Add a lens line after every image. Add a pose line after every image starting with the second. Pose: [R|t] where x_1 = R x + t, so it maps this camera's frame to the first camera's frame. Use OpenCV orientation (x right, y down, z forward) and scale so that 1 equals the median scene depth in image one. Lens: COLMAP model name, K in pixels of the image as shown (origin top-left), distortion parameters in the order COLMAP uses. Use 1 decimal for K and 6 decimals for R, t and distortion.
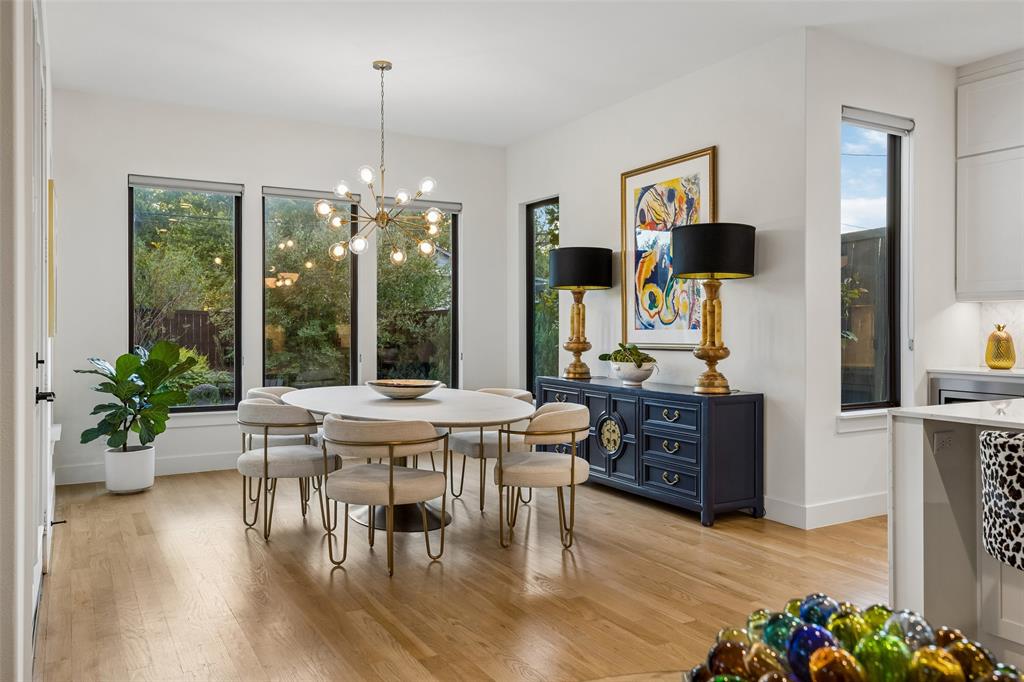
lens RADIAL K [[778.0, 0, 515.2], [0, 778.0, 331.9], [0, 0, 1]] dist [-0.000318, 0.003135]
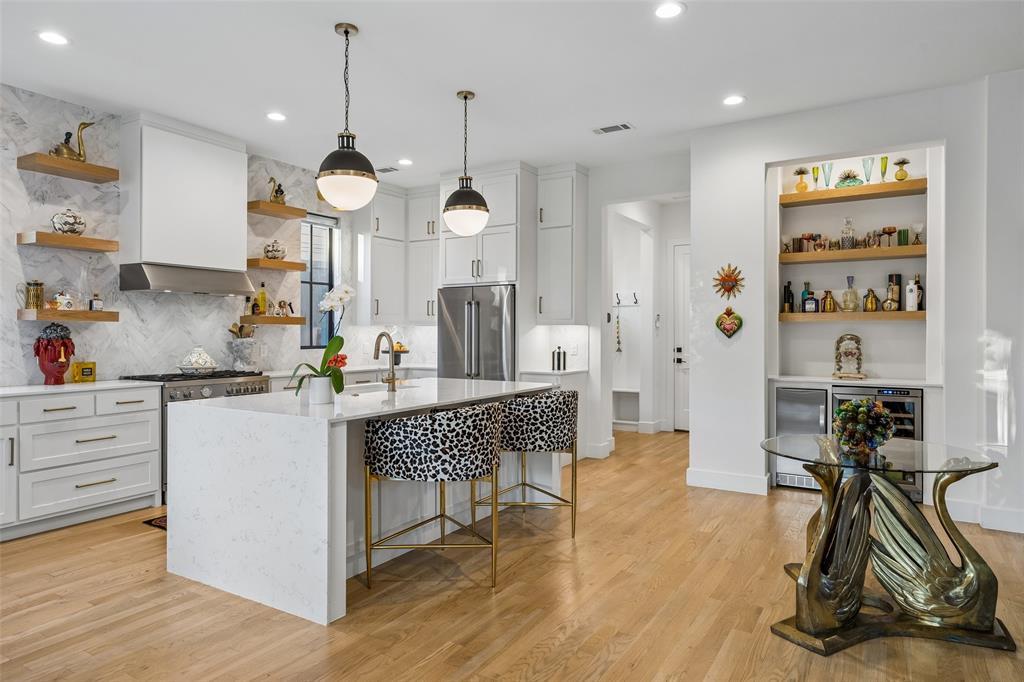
lens RADIAL K [[633.2, 0, 515.8], [0, 633.2, 335.6], [0, 0, 1]] dist [0.003332, 0.003415]
pose [[-0.467219, -0.003215, 0.884136, -0.288892], [0.003037, 0.999982, 0.005241, -0.019457], [-0.884137, 0.005134, -0.467200, 0.623265]]
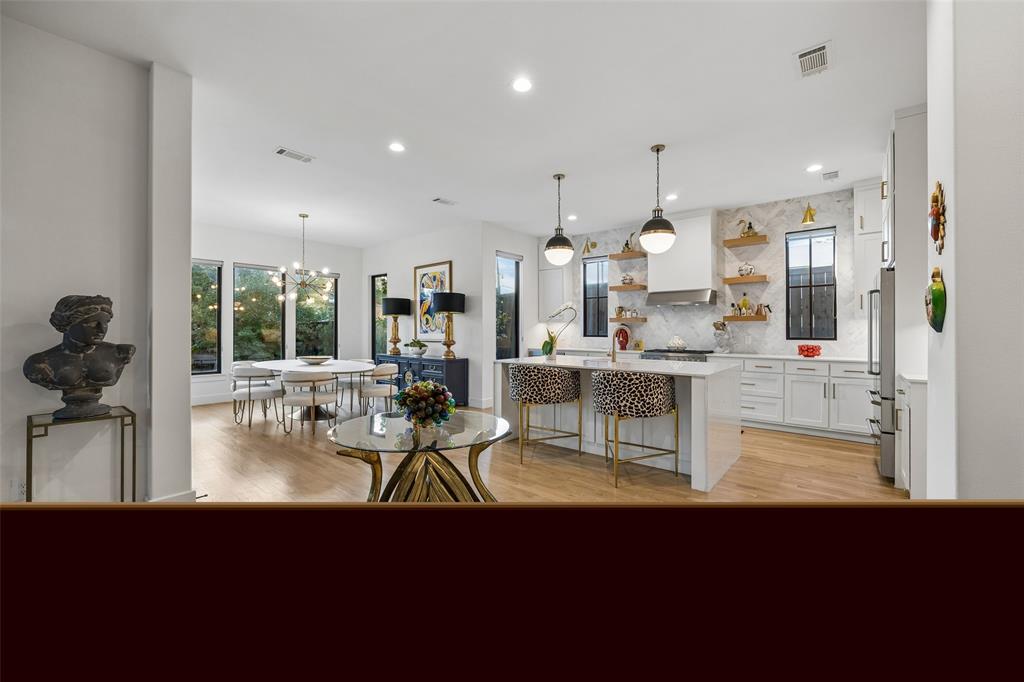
lens RADIAL K [[407.2, 0, 515.0], [0, 407.2, 330.1], [0, 0, 1]] dist [-0.007997, 0.000190]
pose [[0.938221, 0.000732, 0.346037, -0.004320], [0.000786, 0.999991, -0.004246, -0.008012], [-0.346036, 0.004256, 0.938211, -0.297459]]
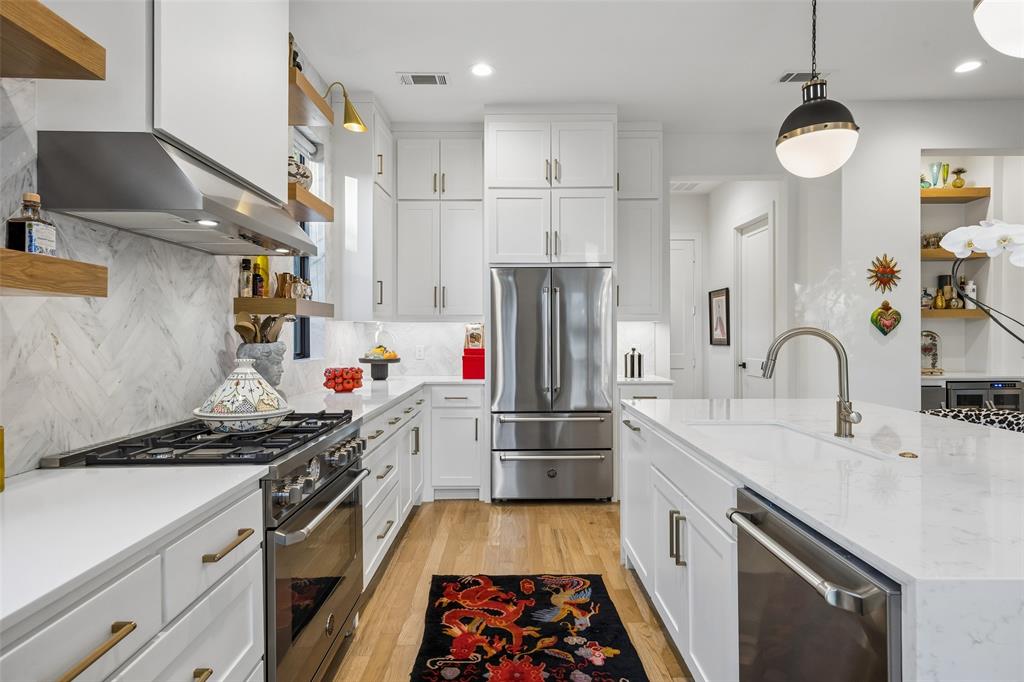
lens RADIAL K [[564.4, 0, 510.4], [0, 564.4, 336.8], [0, 0, 1]] dist [0.012297, -0.002833]
pose [[-0.865009, 0.003249, 0.501746, 0.466881], [0.008282, 0.999935, 0.007803, -0.017962], [-0.501688, 0.010905, -0.864980, 0.832069]]
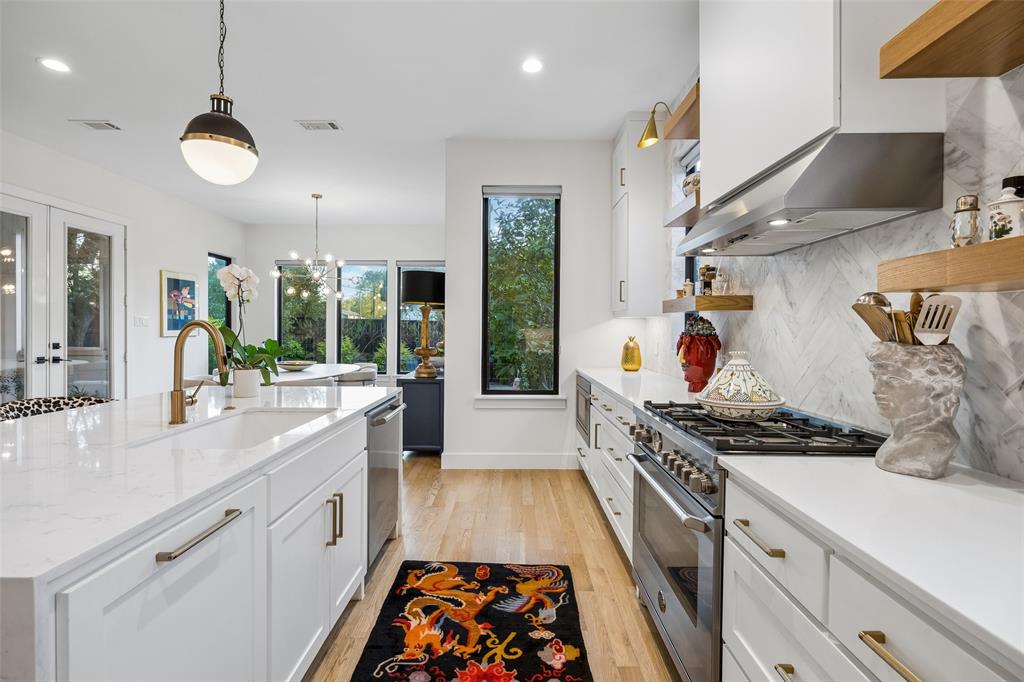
lens RADIAL K [[481.5, 0, 514.2], [0, 481.5, 338.5], [0, 0, 1]] dist [0.003303, 0.000512]
pose [[0.858172, 0.015728, -0.513121, 0.841030], [-0.009850, 0.999851, 0.014173, -0.014675], [0.513268, -0.007109, 0.858199, 0.225961]]
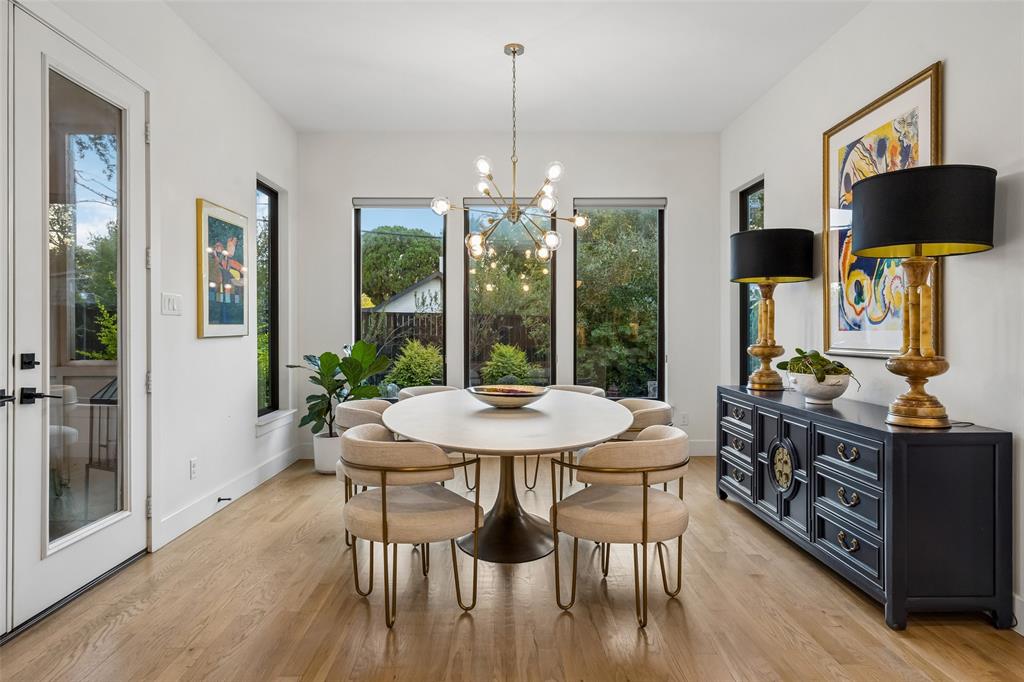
lens RADIAL K [[633.2, 0, 509.5], [0, 633.2, 333.4], [0, 0, 1]] dist [0.003332, 0.003415]
pose [[0.875273, 0.001858, -0.483626, 0.191584], [-0.000901, 0.999997, 0.002210, -0.001519], [0.483629, -0.001498, 0.875272, 0.320526]]
